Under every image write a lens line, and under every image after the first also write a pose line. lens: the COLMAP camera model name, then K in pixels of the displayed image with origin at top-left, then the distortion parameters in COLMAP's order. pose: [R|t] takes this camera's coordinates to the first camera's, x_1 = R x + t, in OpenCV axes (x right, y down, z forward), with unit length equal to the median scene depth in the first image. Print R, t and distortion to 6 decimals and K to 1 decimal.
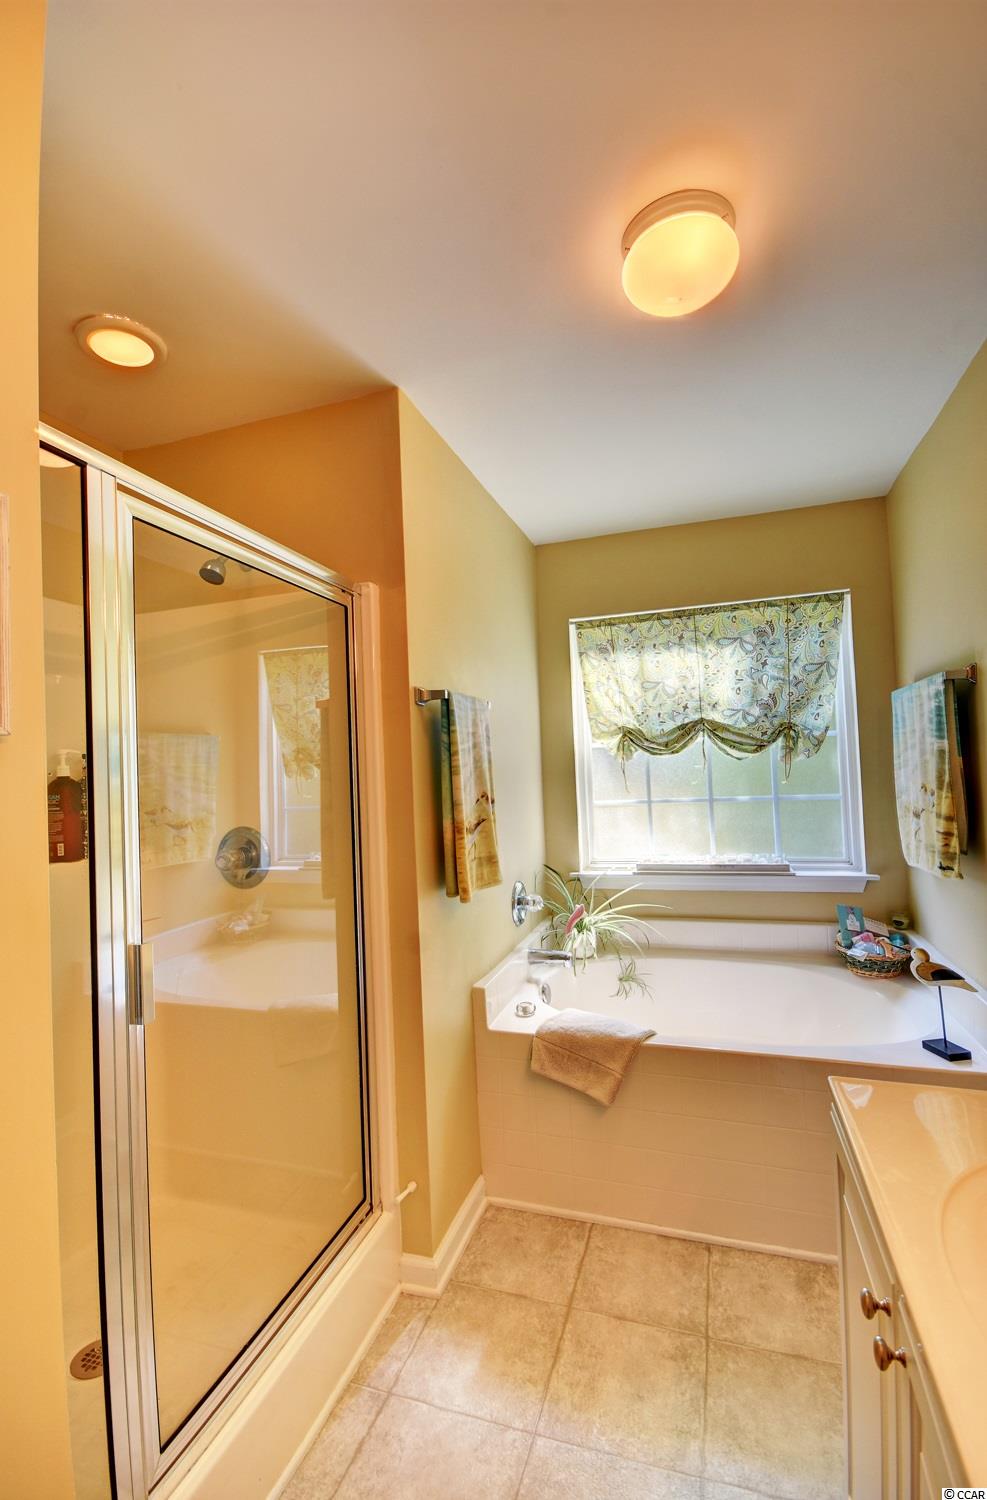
lens RADIAL K [[662.0, 0, 496.9], [0, 662.0, 752.7], [0, 0, 1]] dist [-0.003613, -0.000831]
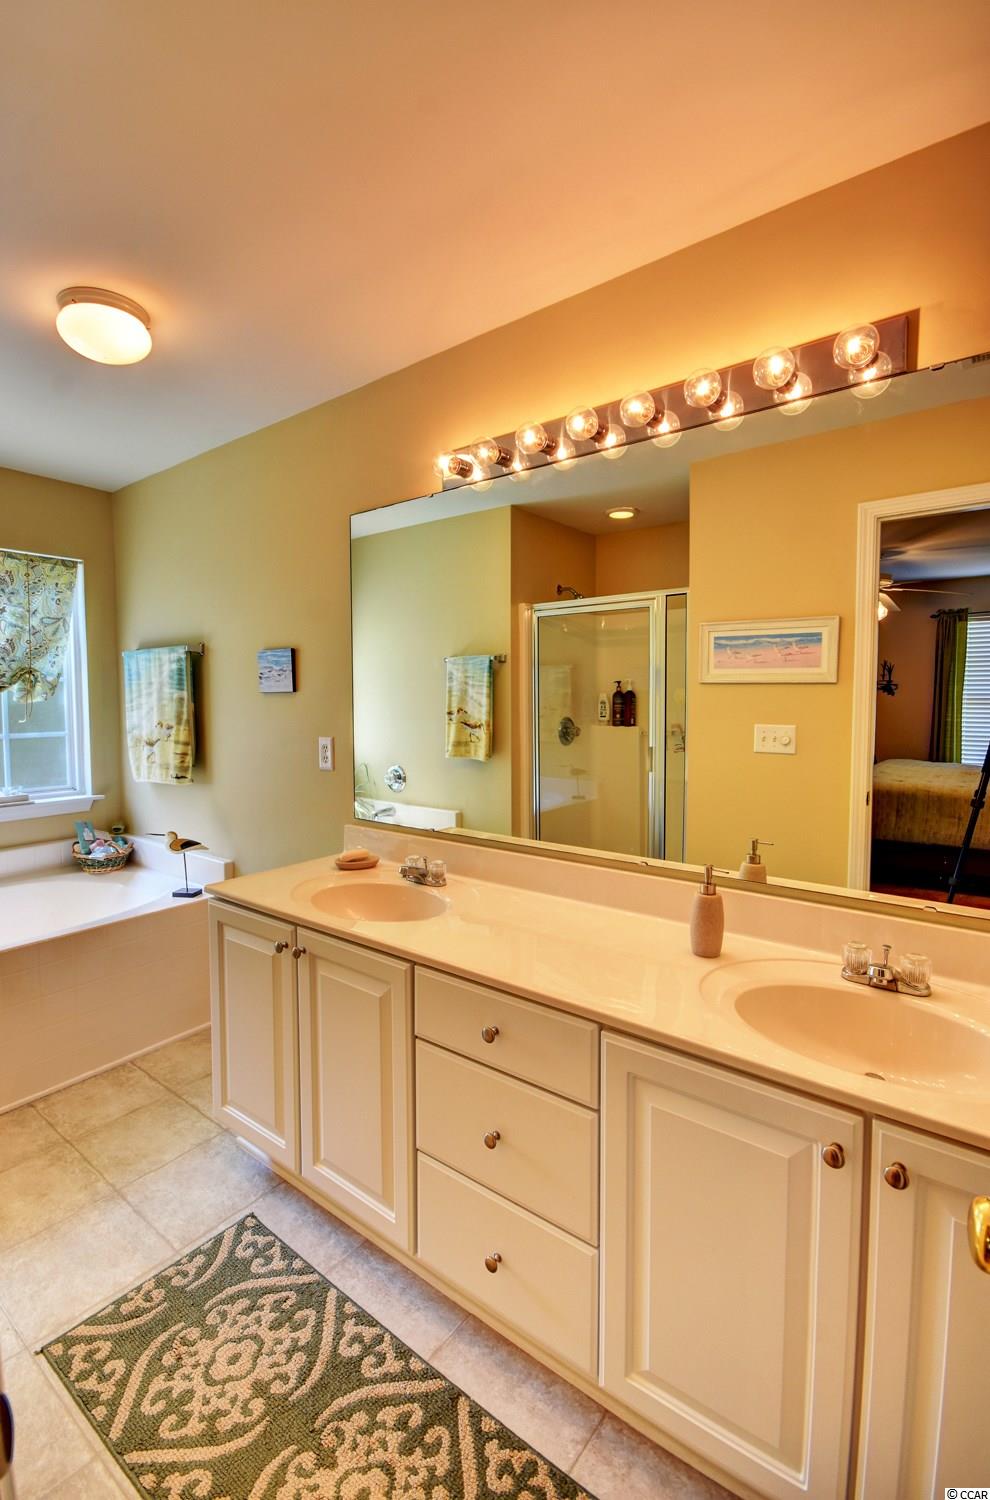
lens RADIAL K [[662.0, 0, 498.4], [0, 662.0, 752.7], [0, 0, 1]] dist [-0.003613, -0.000831]
pose [[0.319861, -0.041145, 0.946571, -0.393659], [-0.035690, 0.997824, 0.055433, 0.008226], [-0.946792, -0.051514, 0.317696, -0.119316]]
